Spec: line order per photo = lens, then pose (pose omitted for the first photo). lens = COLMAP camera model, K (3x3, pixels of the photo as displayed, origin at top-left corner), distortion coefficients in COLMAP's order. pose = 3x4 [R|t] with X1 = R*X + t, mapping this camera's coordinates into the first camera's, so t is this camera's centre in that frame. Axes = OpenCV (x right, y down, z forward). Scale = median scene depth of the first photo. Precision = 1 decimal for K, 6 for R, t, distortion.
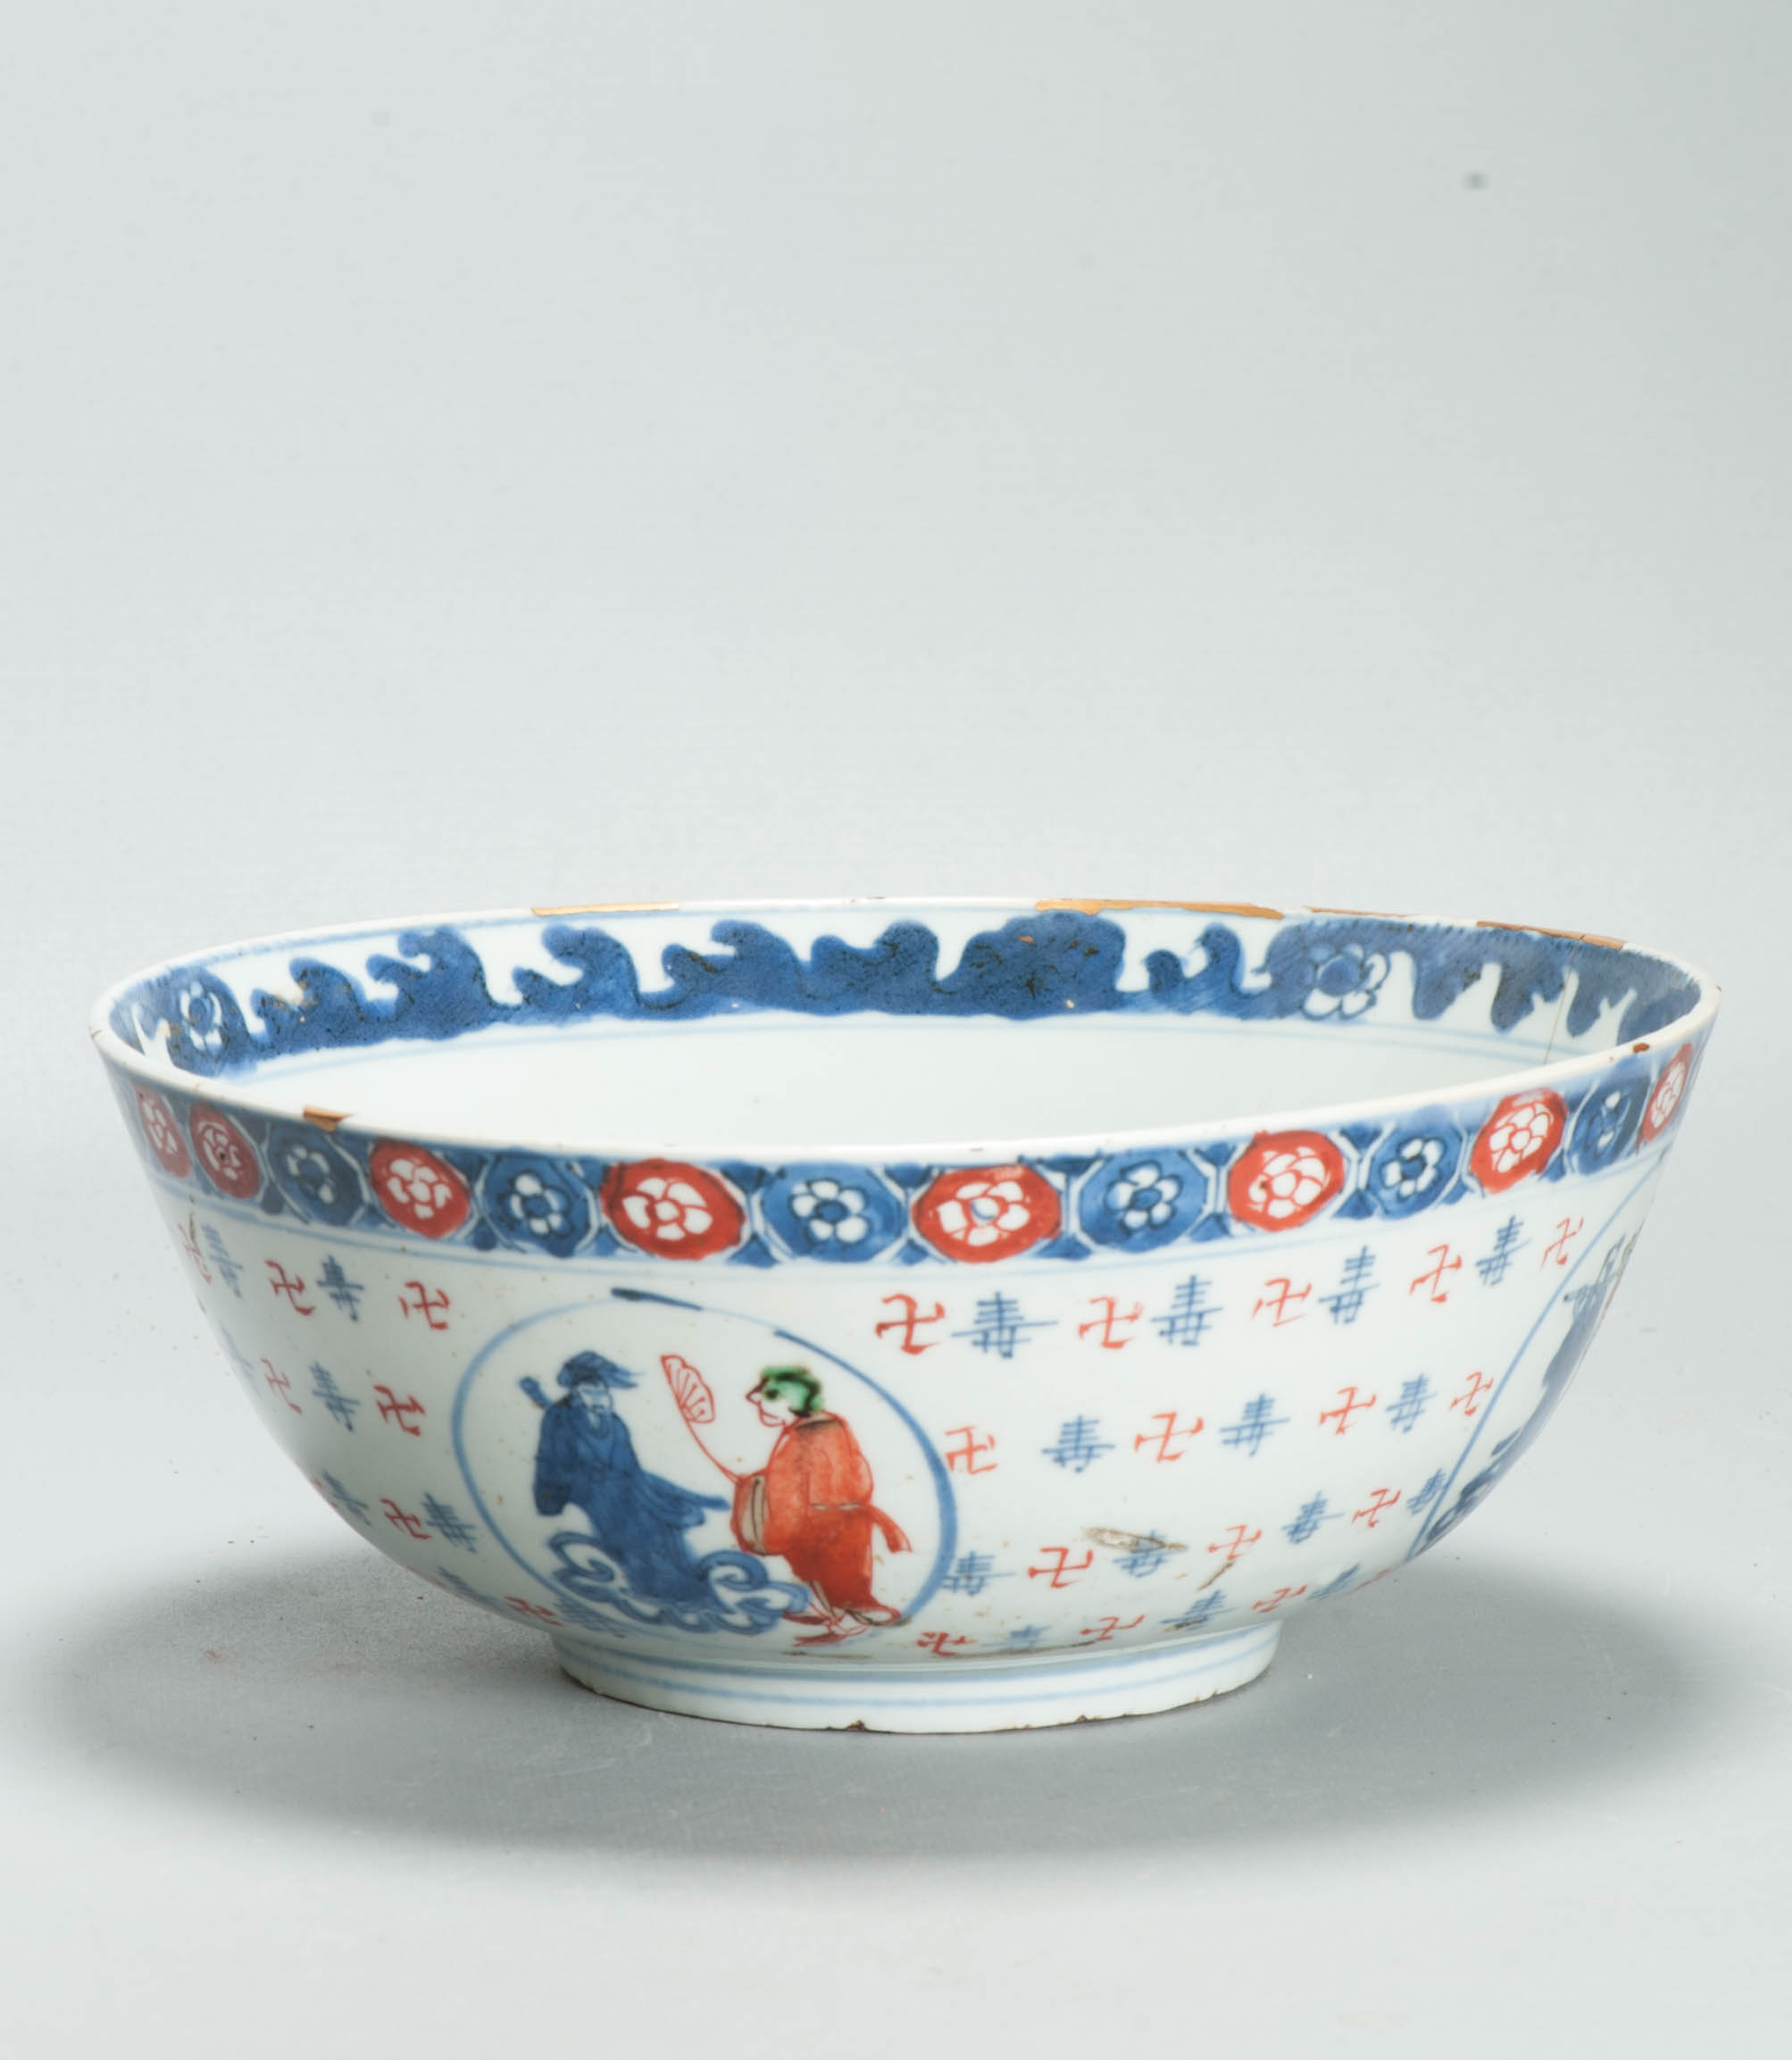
lens RADIAL K [[11501.4, 0, 896.0], [0, 11501.4, 1030.0], [0, 0, 1]] dist [-0.035935, 2.620904]
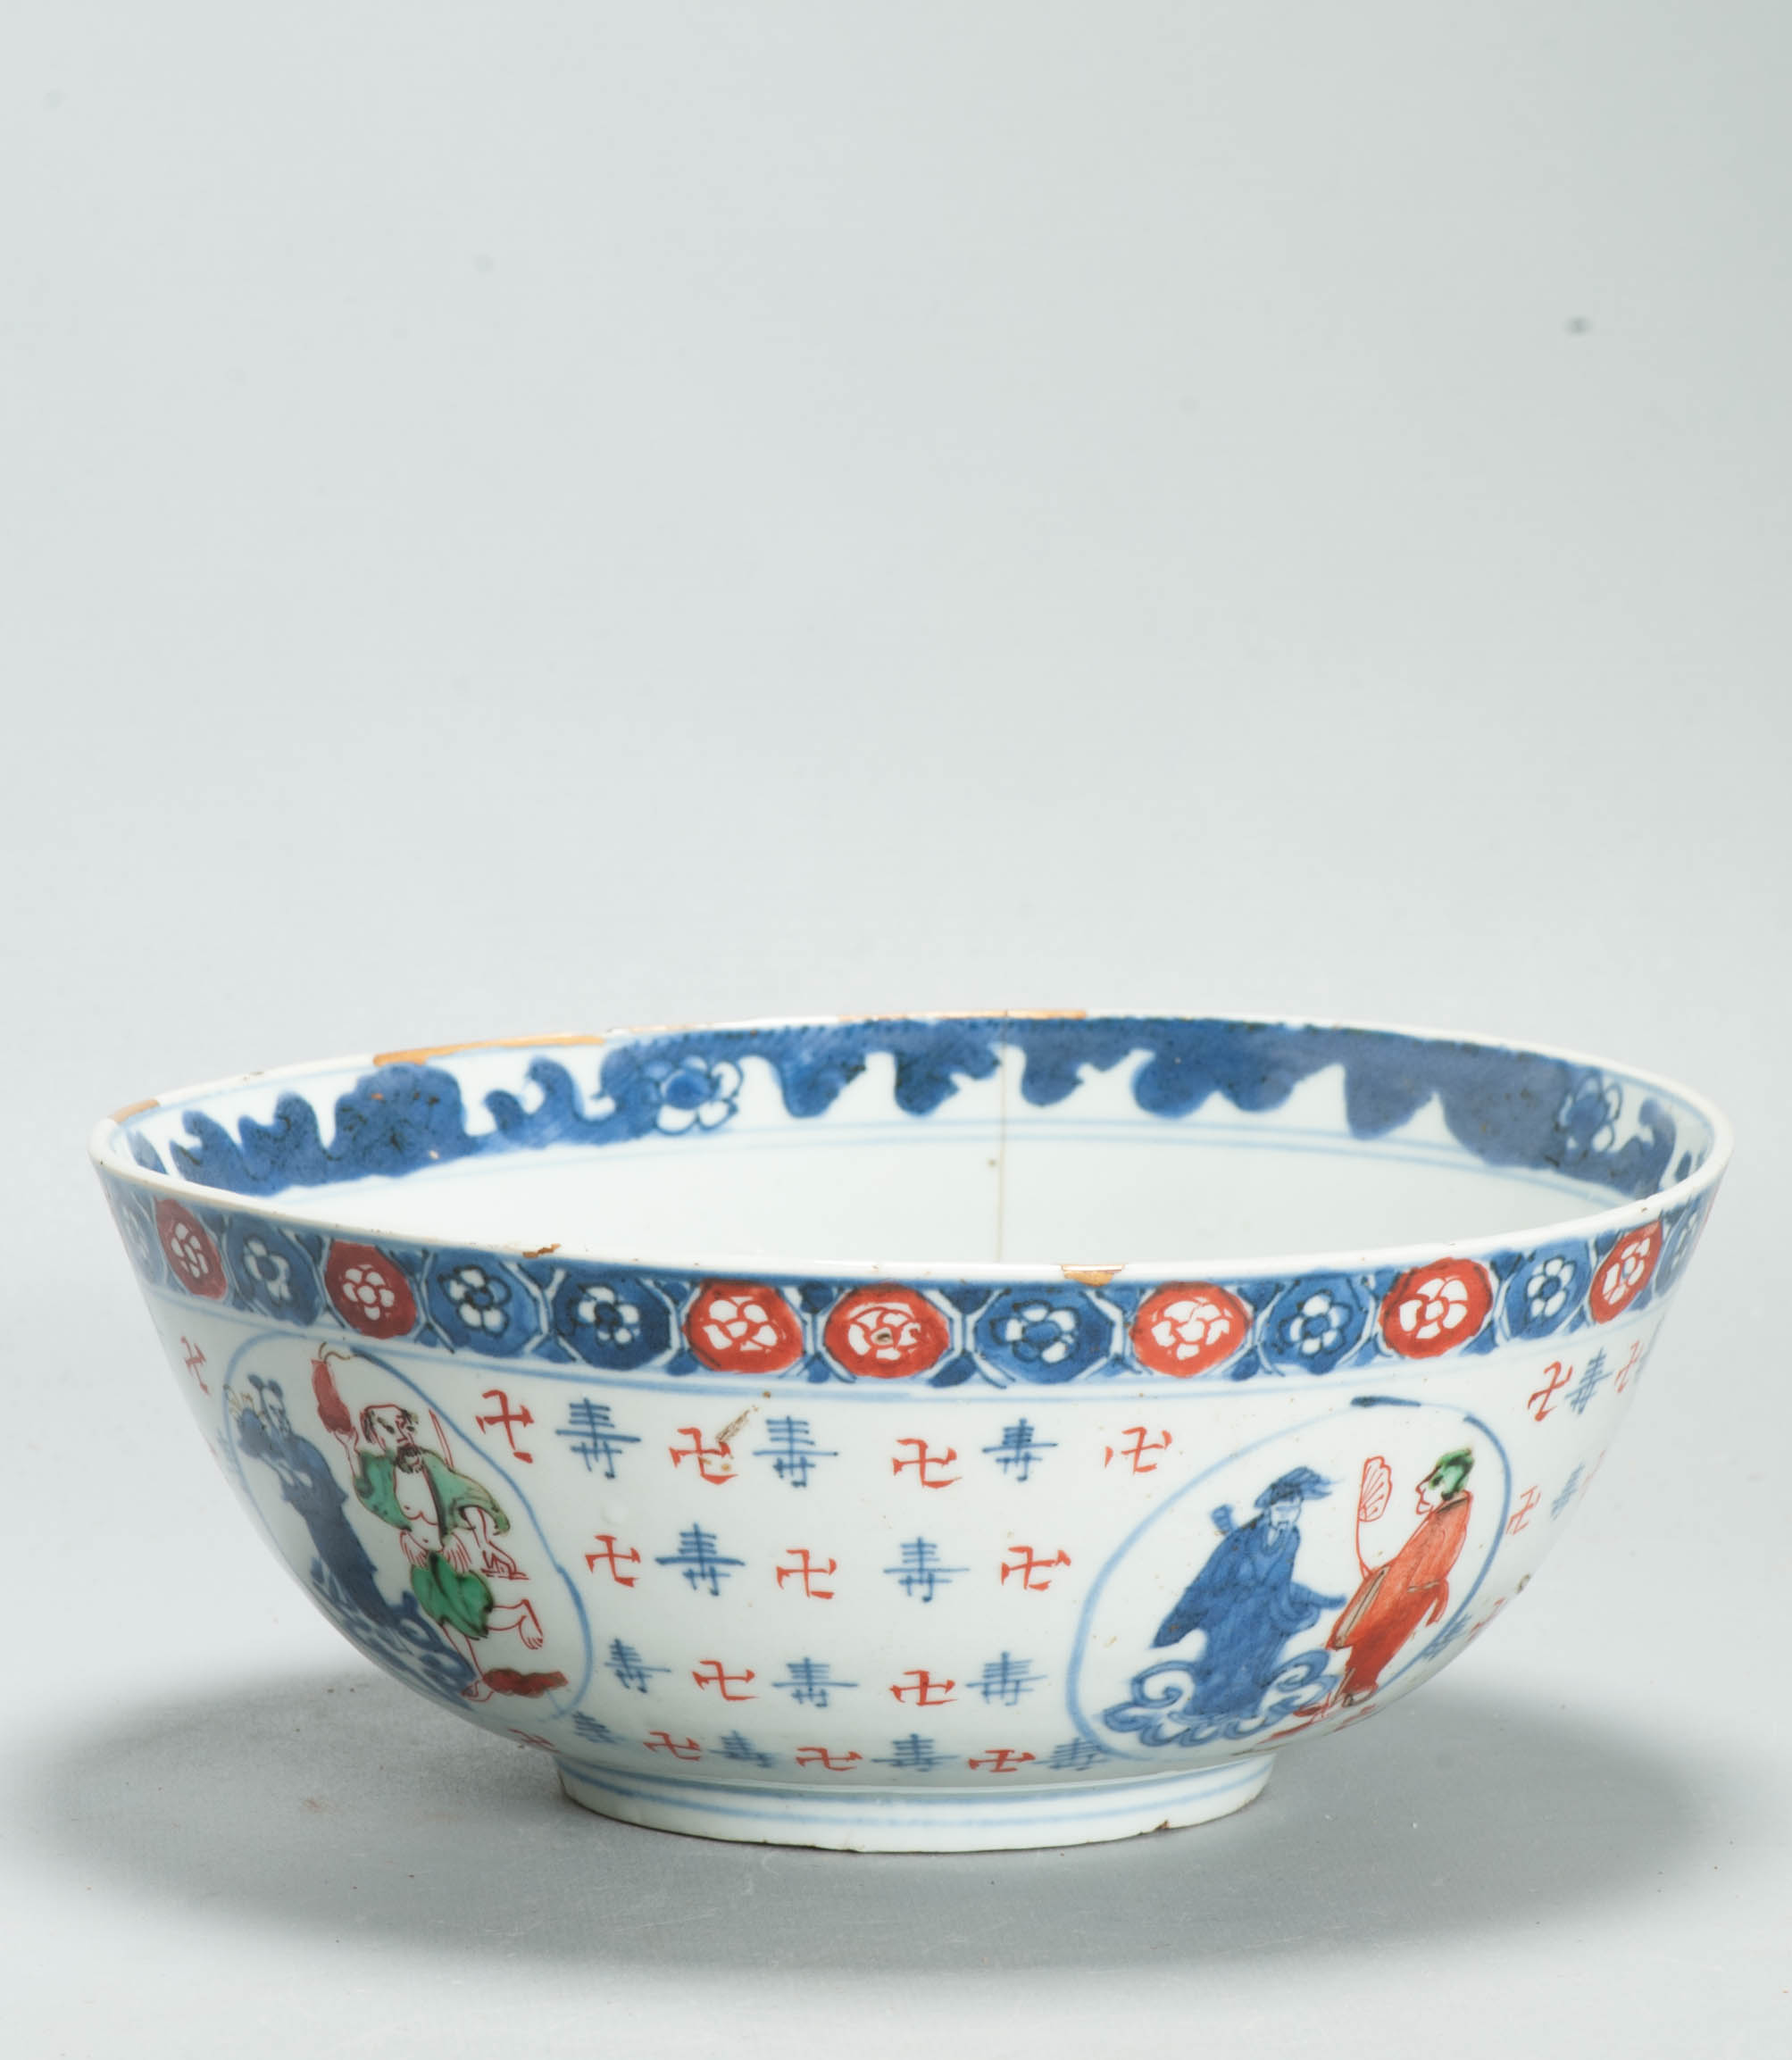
lens RADIAL K [[11501.4, 0, 896.0], [0, 11501.4, 1030.0], [0, 0, 1]] dist [-0.035935, 2.620904]
pose [[0.603820, -0.108471, 0.789706, -0.764792], [0.119446, 0.991825, 0.044903, -0.054263], [-0.788121, 0.067214, 0.611840, 0.370537]]
